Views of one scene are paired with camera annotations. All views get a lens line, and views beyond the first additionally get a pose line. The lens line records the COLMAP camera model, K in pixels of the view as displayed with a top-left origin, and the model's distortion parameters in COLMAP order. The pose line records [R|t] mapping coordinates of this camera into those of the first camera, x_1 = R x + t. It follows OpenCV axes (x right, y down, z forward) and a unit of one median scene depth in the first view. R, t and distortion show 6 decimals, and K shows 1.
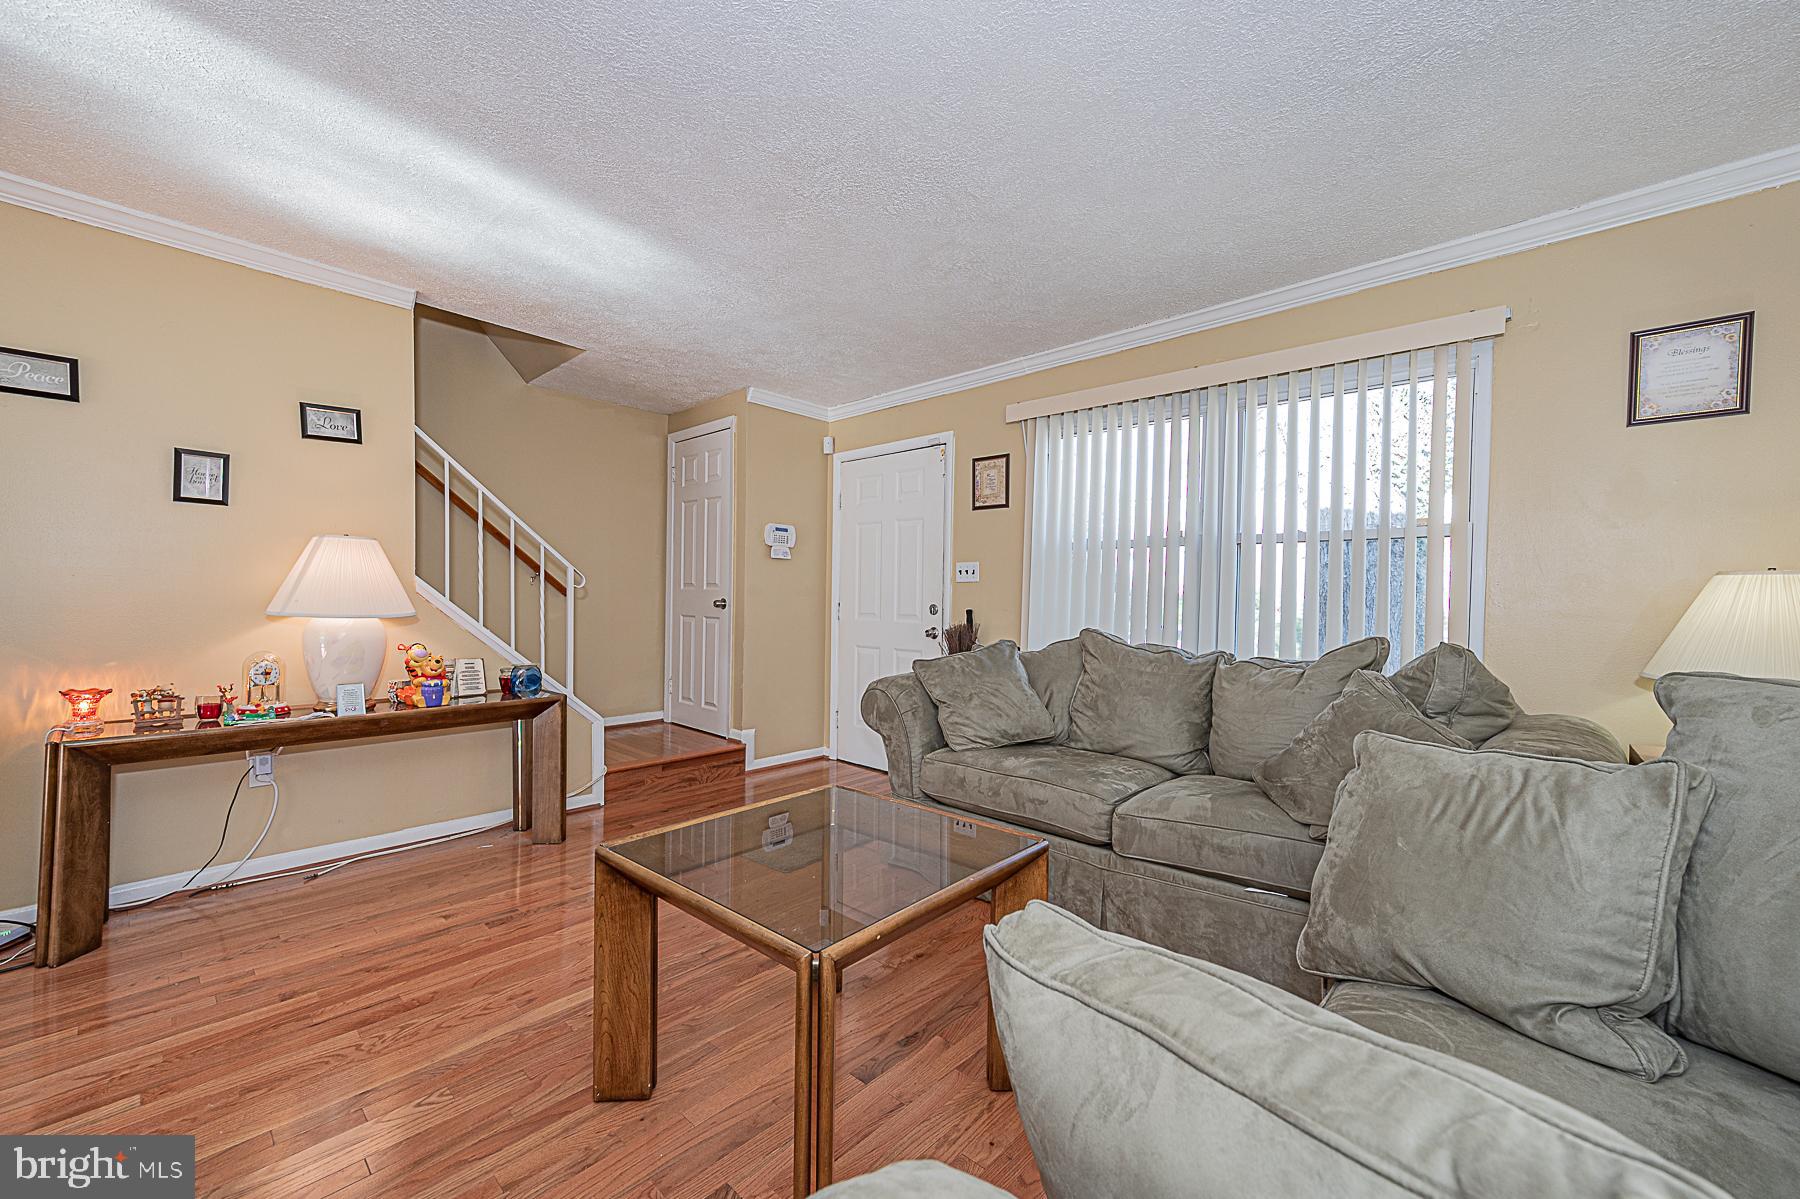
lens RADIAL K [[702.8, 0, 901.7], [0, 702.8, 605.3], [0, 0, 1]] dist [0.016323, -0.000086]
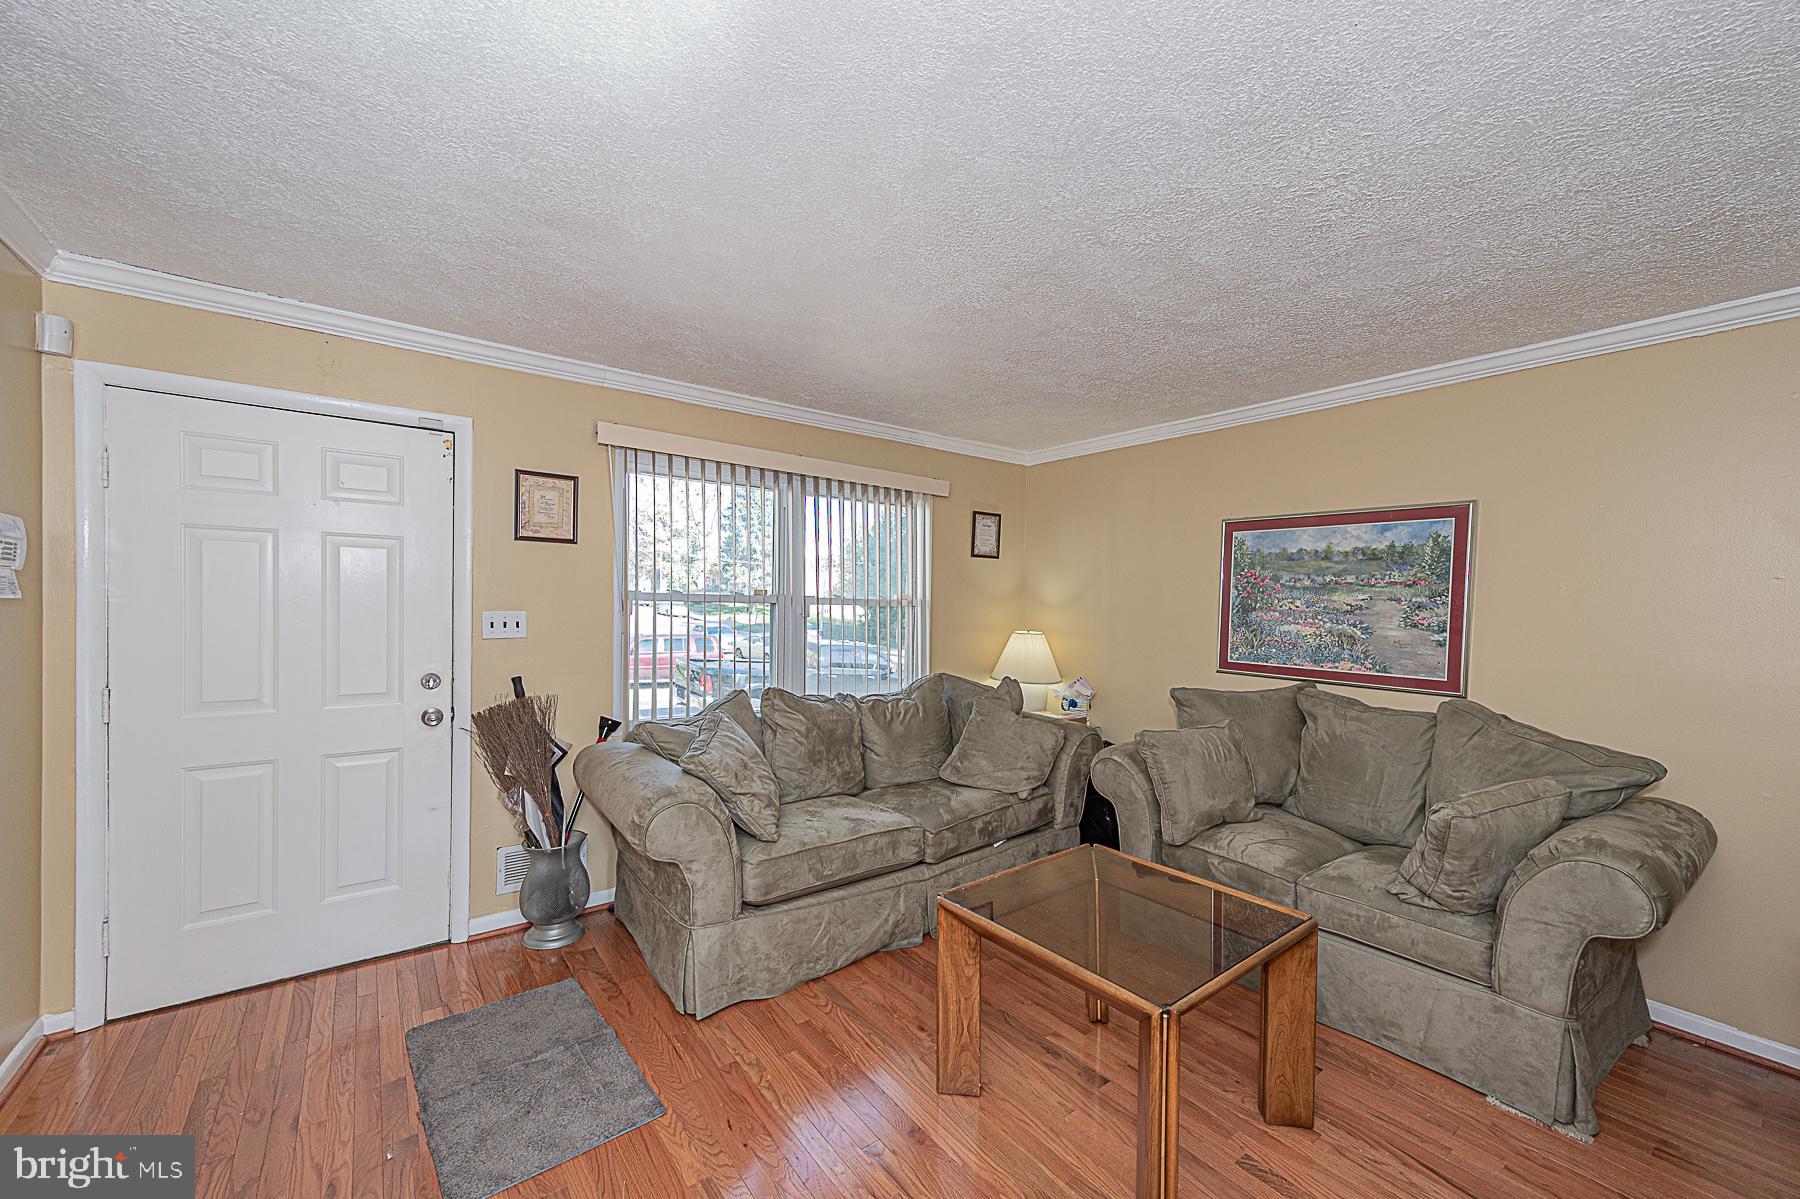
lens RADIAL K [[702.8, 0, 901.7], [0, 702.8, 605.3], [0, 0, 1]] dist [0.016323, -0.000086]
pose [[0.182050, -0.012818, 0.983206, -0.548479], [-0.007419, 0.999869, 0.014409, -0.081360], [-0.983261, -0.009918, 0.181931, 0.474464]]
